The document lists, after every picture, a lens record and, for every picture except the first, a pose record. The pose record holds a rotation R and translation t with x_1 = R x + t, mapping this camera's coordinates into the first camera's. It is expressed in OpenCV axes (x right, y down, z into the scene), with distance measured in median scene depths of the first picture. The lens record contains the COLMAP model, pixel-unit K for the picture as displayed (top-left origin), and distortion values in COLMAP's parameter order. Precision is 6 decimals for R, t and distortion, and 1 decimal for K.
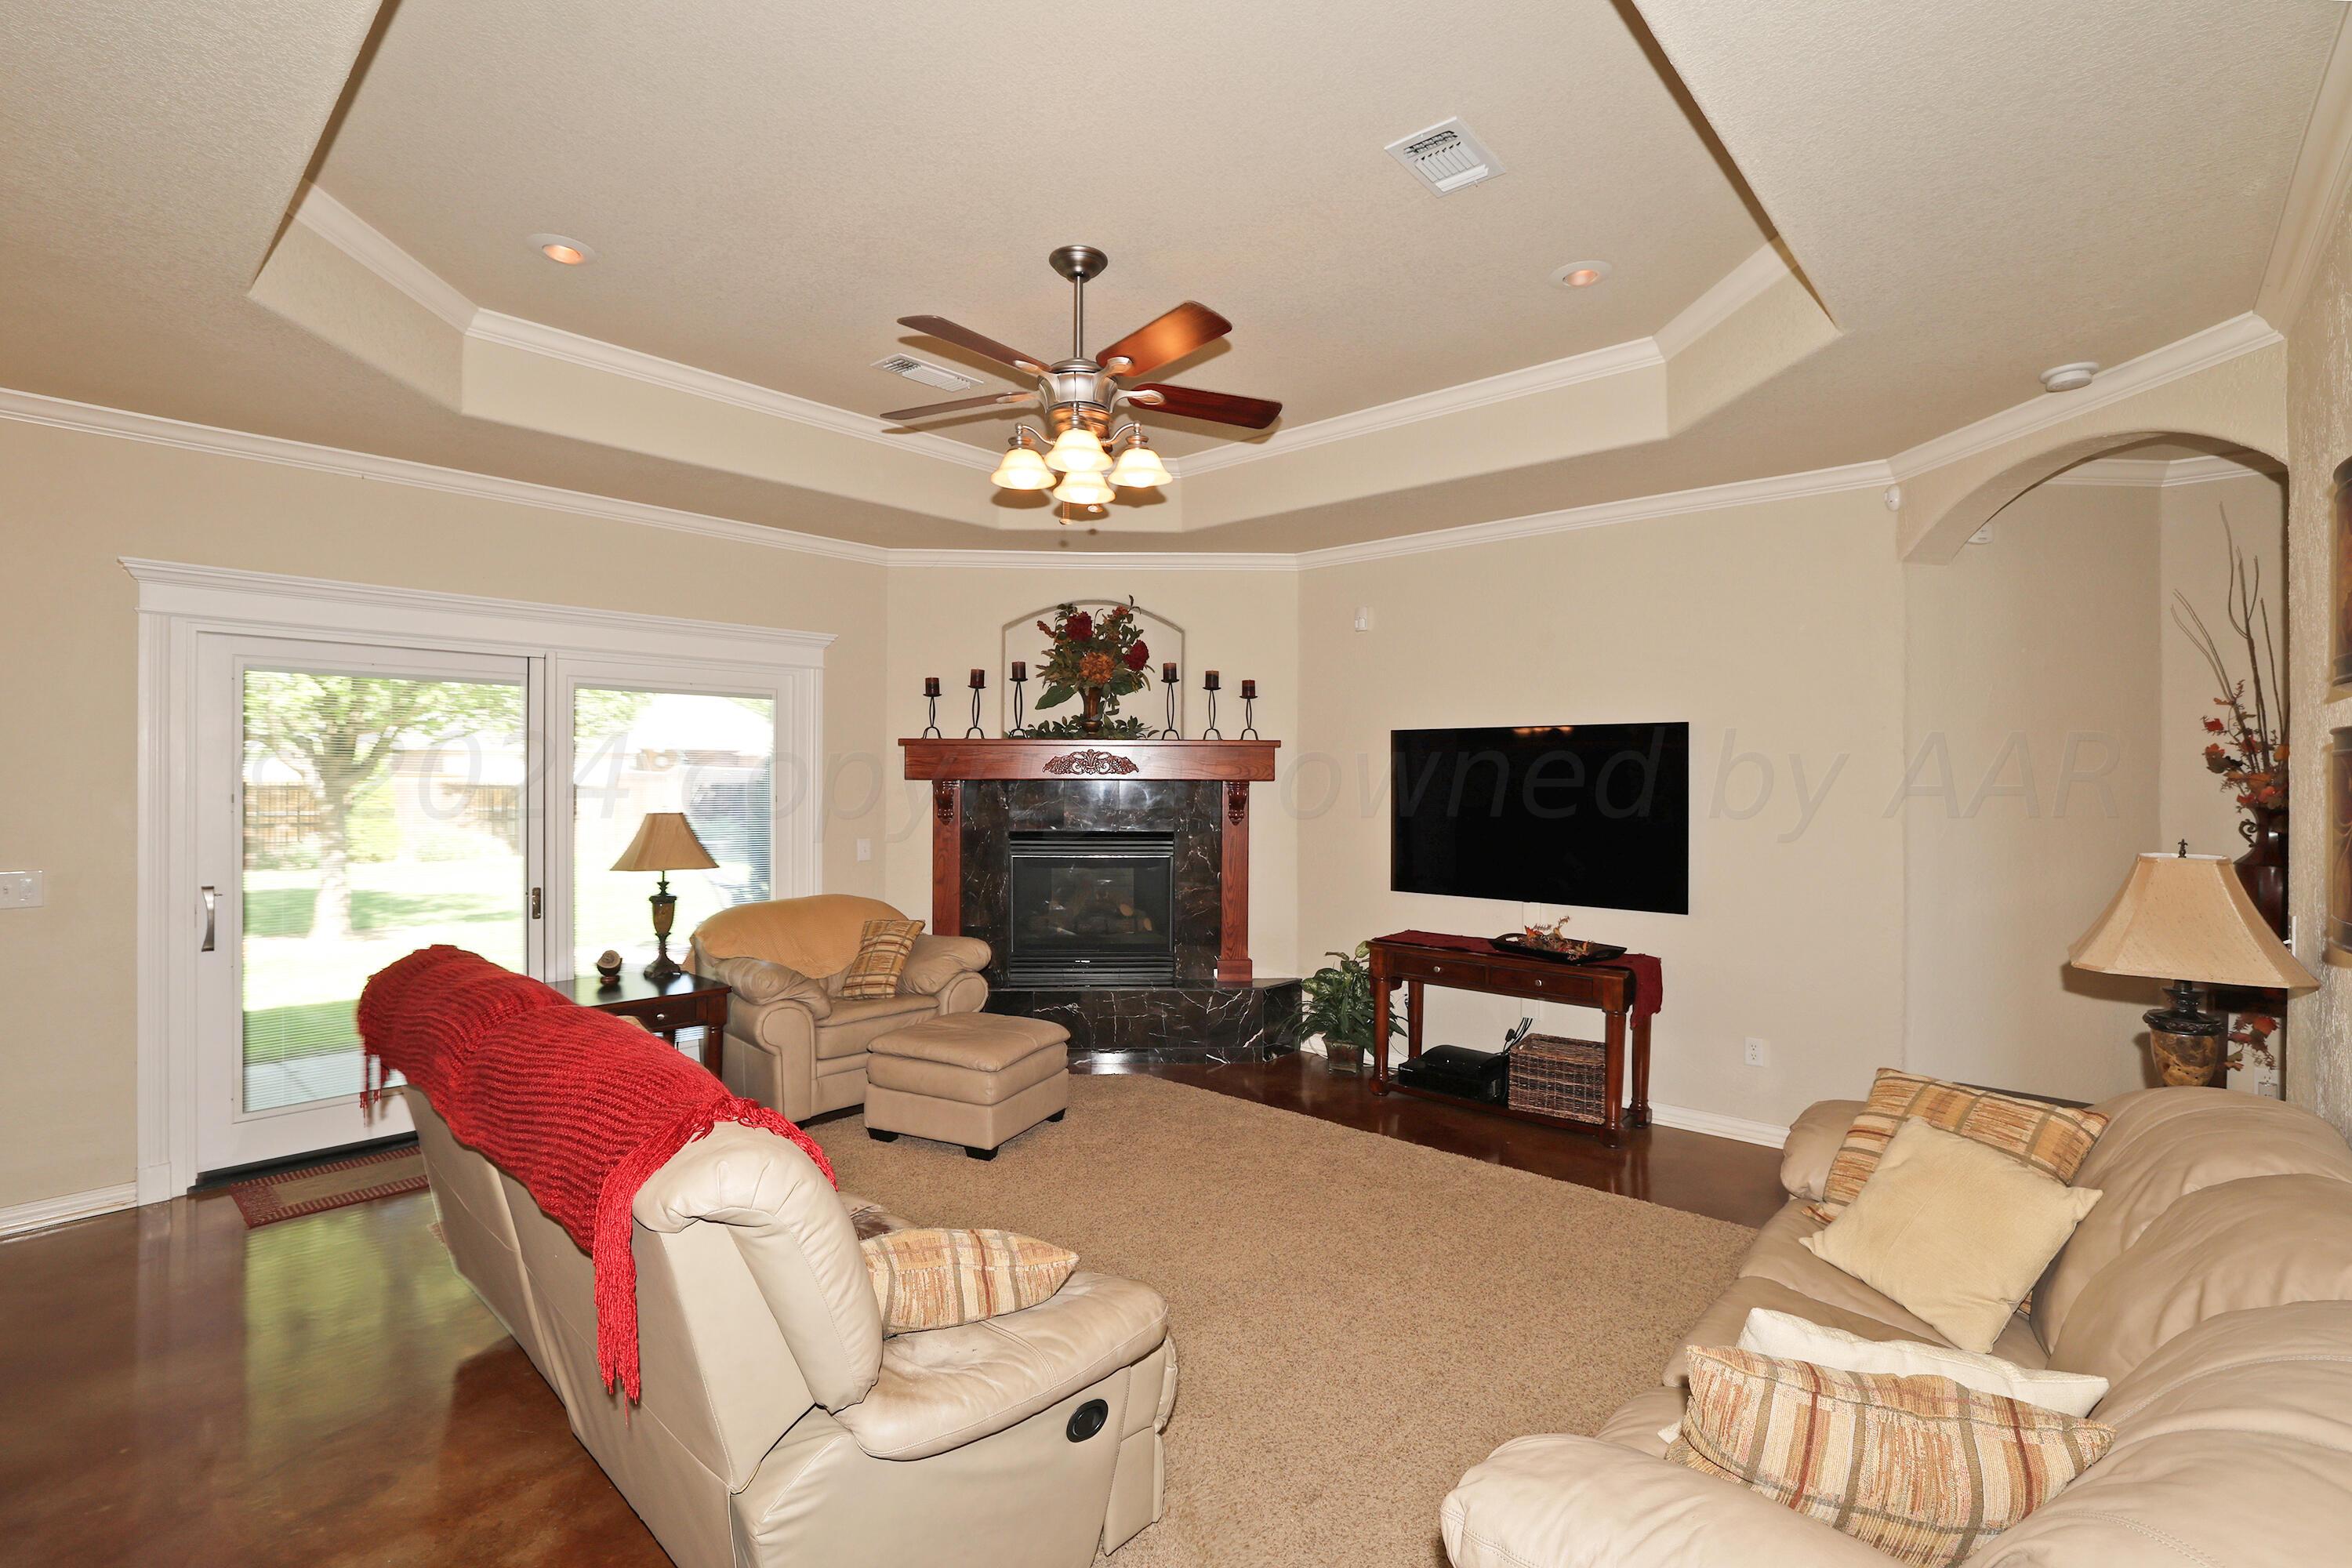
lens RADIAL K [[1056.6, 0, 1185.7], [0, 1056.6, 795.8], [0, 0, 1]] dist [-0.032831, 0.009067]
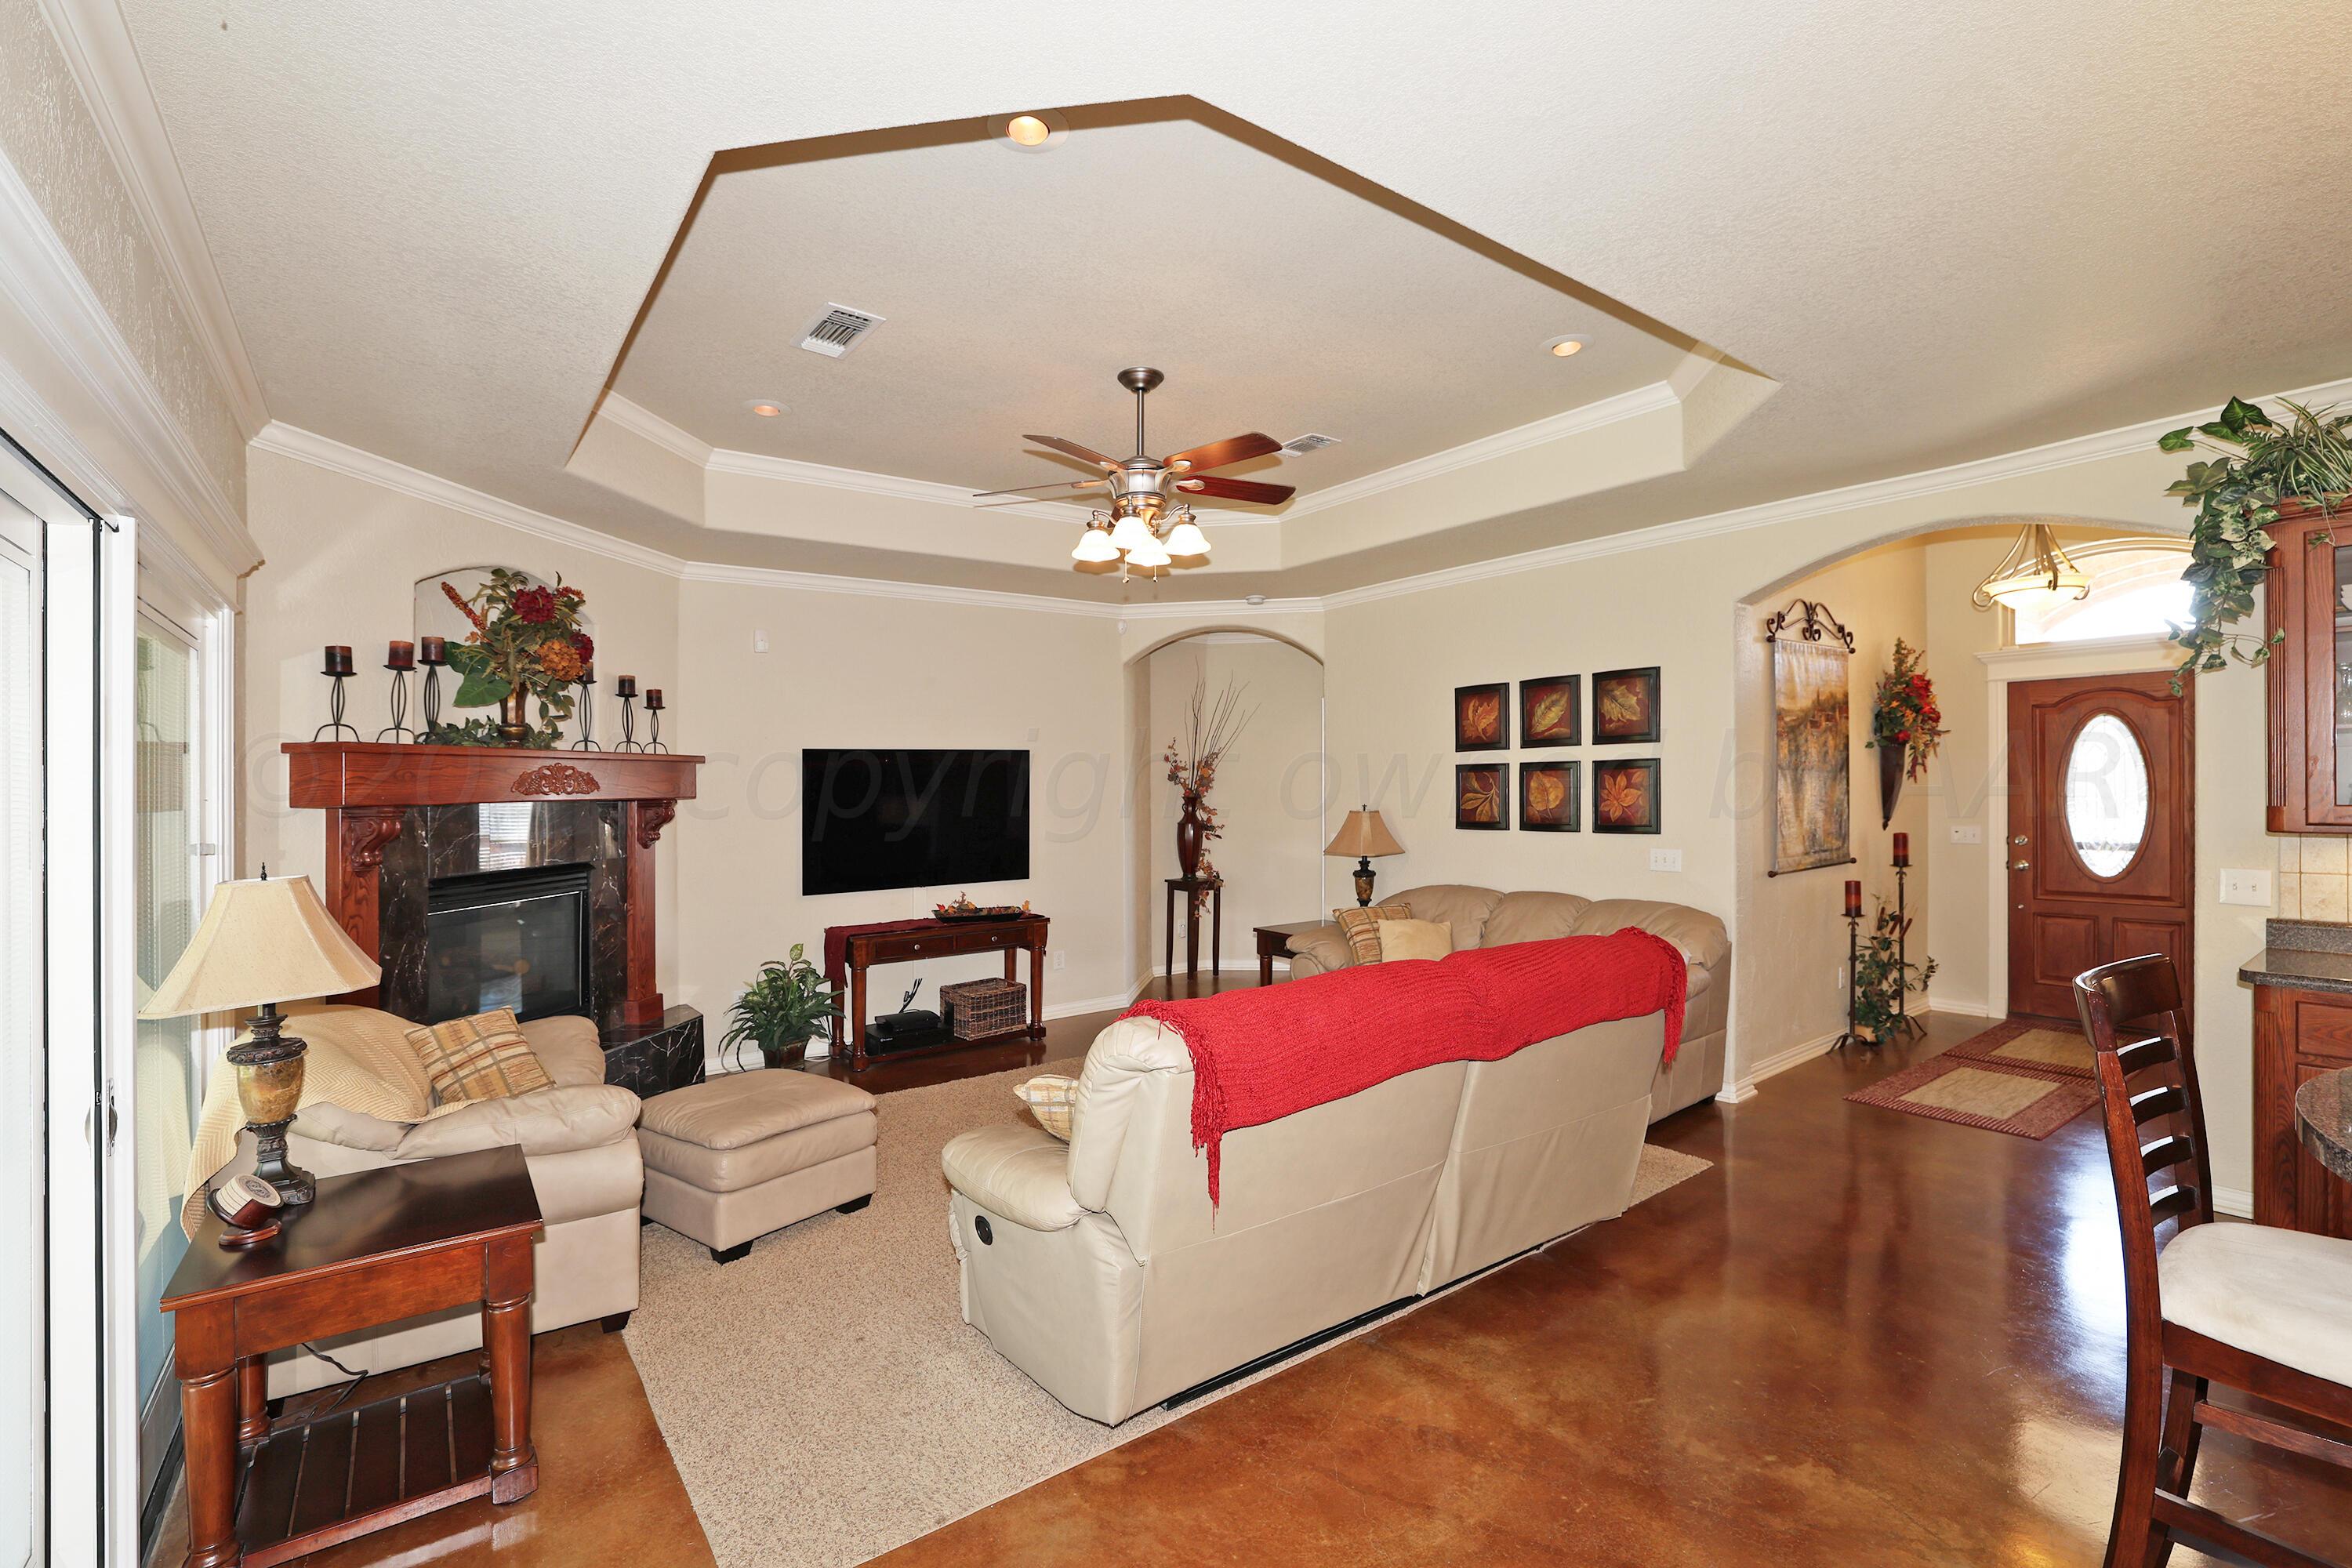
lens RADIAL K [[1056.6, 0, 1184.7], [0, 1056.6, 804.5], [0, 0, 1]] dist [-0.032831, 0.009067]
pose [[0.187967, -0.024611, 0.981867, -0.762116], [0.033053, 0.999278, 0.018720, -0.011676], [-0.981619, 0.028935, 0.188645, 0.384098]]
